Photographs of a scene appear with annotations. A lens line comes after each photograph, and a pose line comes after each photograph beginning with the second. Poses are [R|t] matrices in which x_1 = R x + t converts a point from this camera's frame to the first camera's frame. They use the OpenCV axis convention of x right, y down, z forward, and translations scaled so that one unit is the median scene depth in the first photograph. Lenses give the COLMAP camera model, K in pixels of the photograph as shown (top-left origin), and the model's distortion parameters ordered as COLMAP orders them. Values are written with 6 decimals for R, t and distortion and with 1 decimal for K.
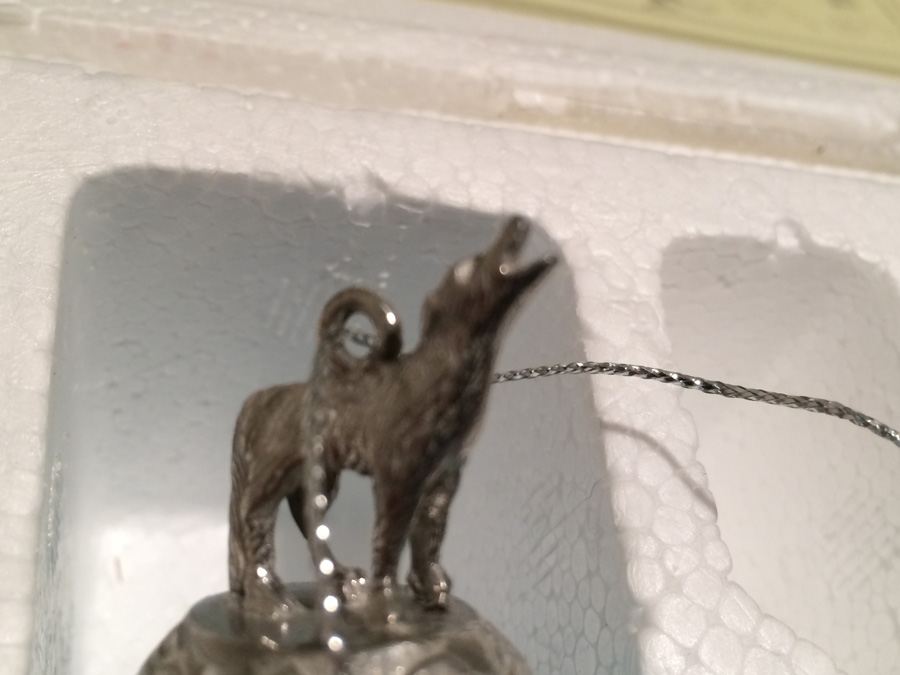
lens RADIAL K [[1170.1, 0, 450.1], [0, 1170.1, 337.1], [0, 0, 1]] dist [0.024912, 0.000000]
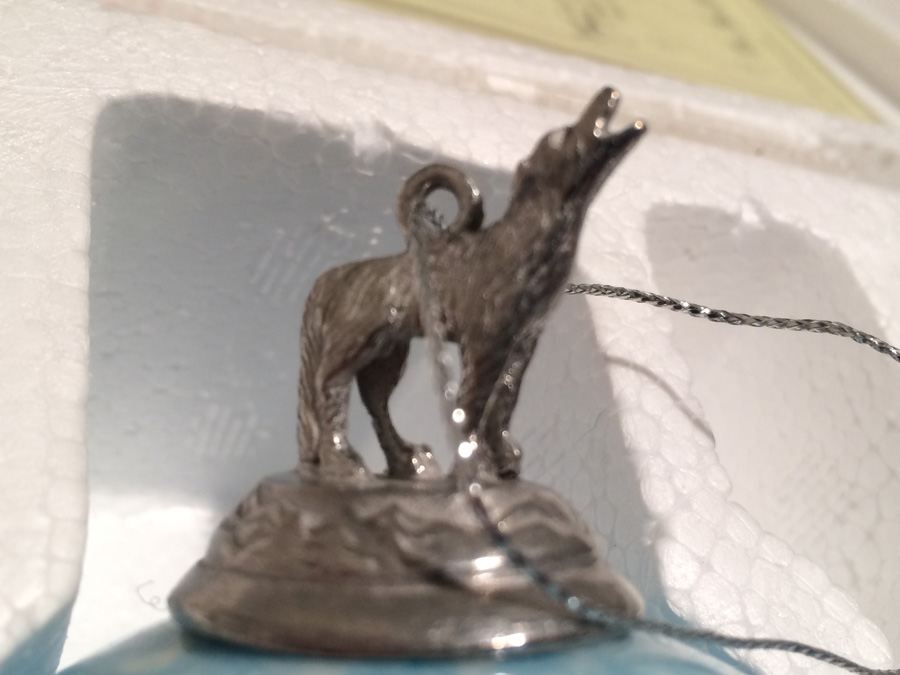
lens RADIAL K [[1170.1, 0, 449.5], [0, 1170.1, 337.8], [0, 0, 1]] dist [0.024912, 0.000000]
pose [[0.990988, 0.025575, 0.131489, -0.147693], [-0.015523, 0.996917, -0.076915, 0.139307], [-0.133051, 0.074181, 0.988329, -0.018257]]
